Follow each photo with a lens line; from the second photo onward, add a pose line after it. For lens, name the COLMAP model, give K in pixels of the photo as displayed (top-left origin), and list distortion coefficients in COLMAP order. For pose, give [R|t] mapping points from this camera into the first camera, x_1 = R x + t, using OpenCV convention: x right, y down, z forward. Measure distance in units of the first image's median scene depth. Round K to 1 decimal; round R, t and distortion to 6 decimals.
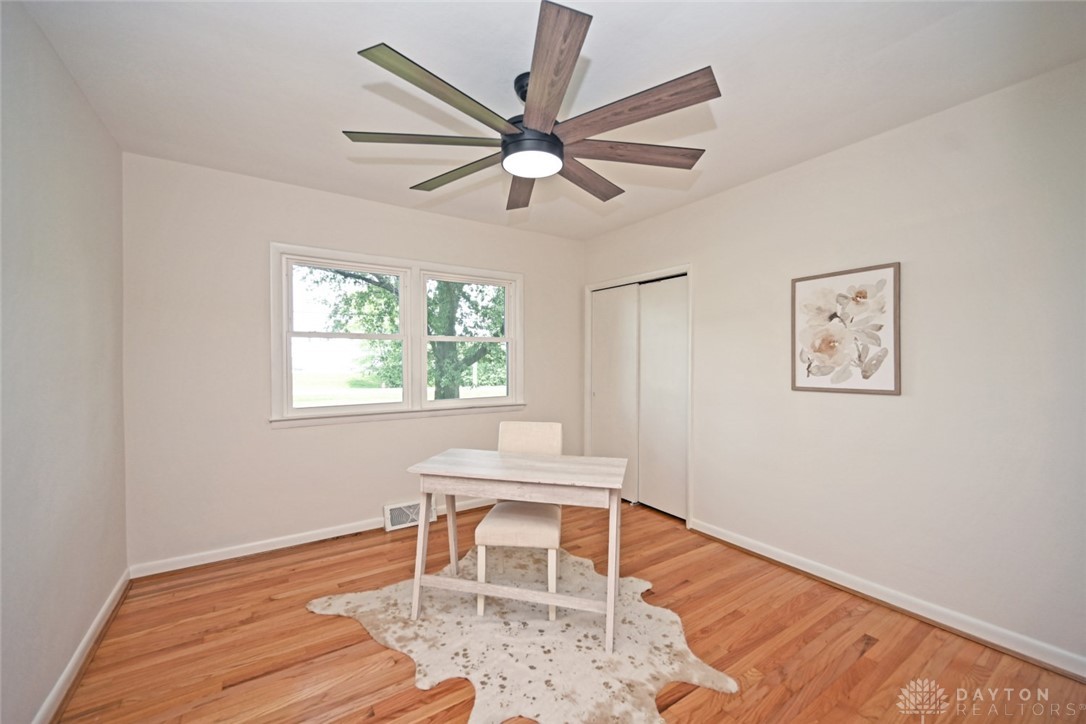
lens RADIAL K [[431.0, 0, 546.9], [0, 431.0, 361.2], [0, 0, 1]] dist [0.002840, 0.000184]
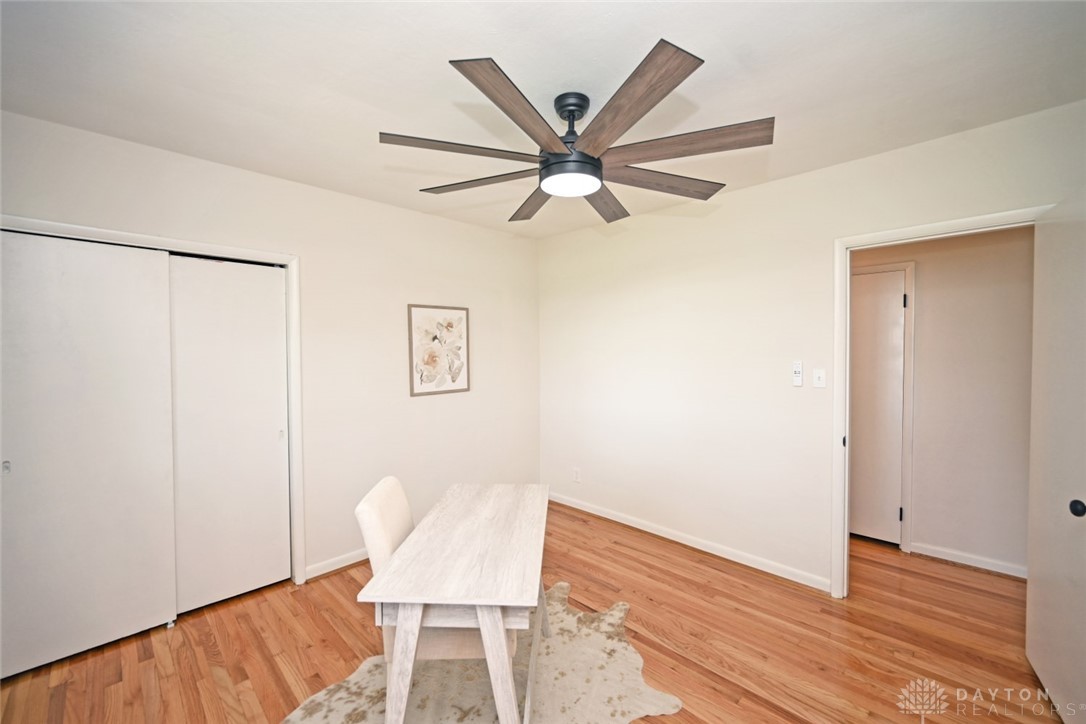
lens RADIAL K [[431.0, 0, 546.9], [0, 431.0, 361.2], [0, 0, 1]] dist [0.002840, 0.000184]
pose [[-0.200455, -0.022225, 0.979451, -0.738462], [0.008858, 0.999661, 0.024496, -0.062460], [-0.979663, 0.013586, -0.200190, 0.941905]]
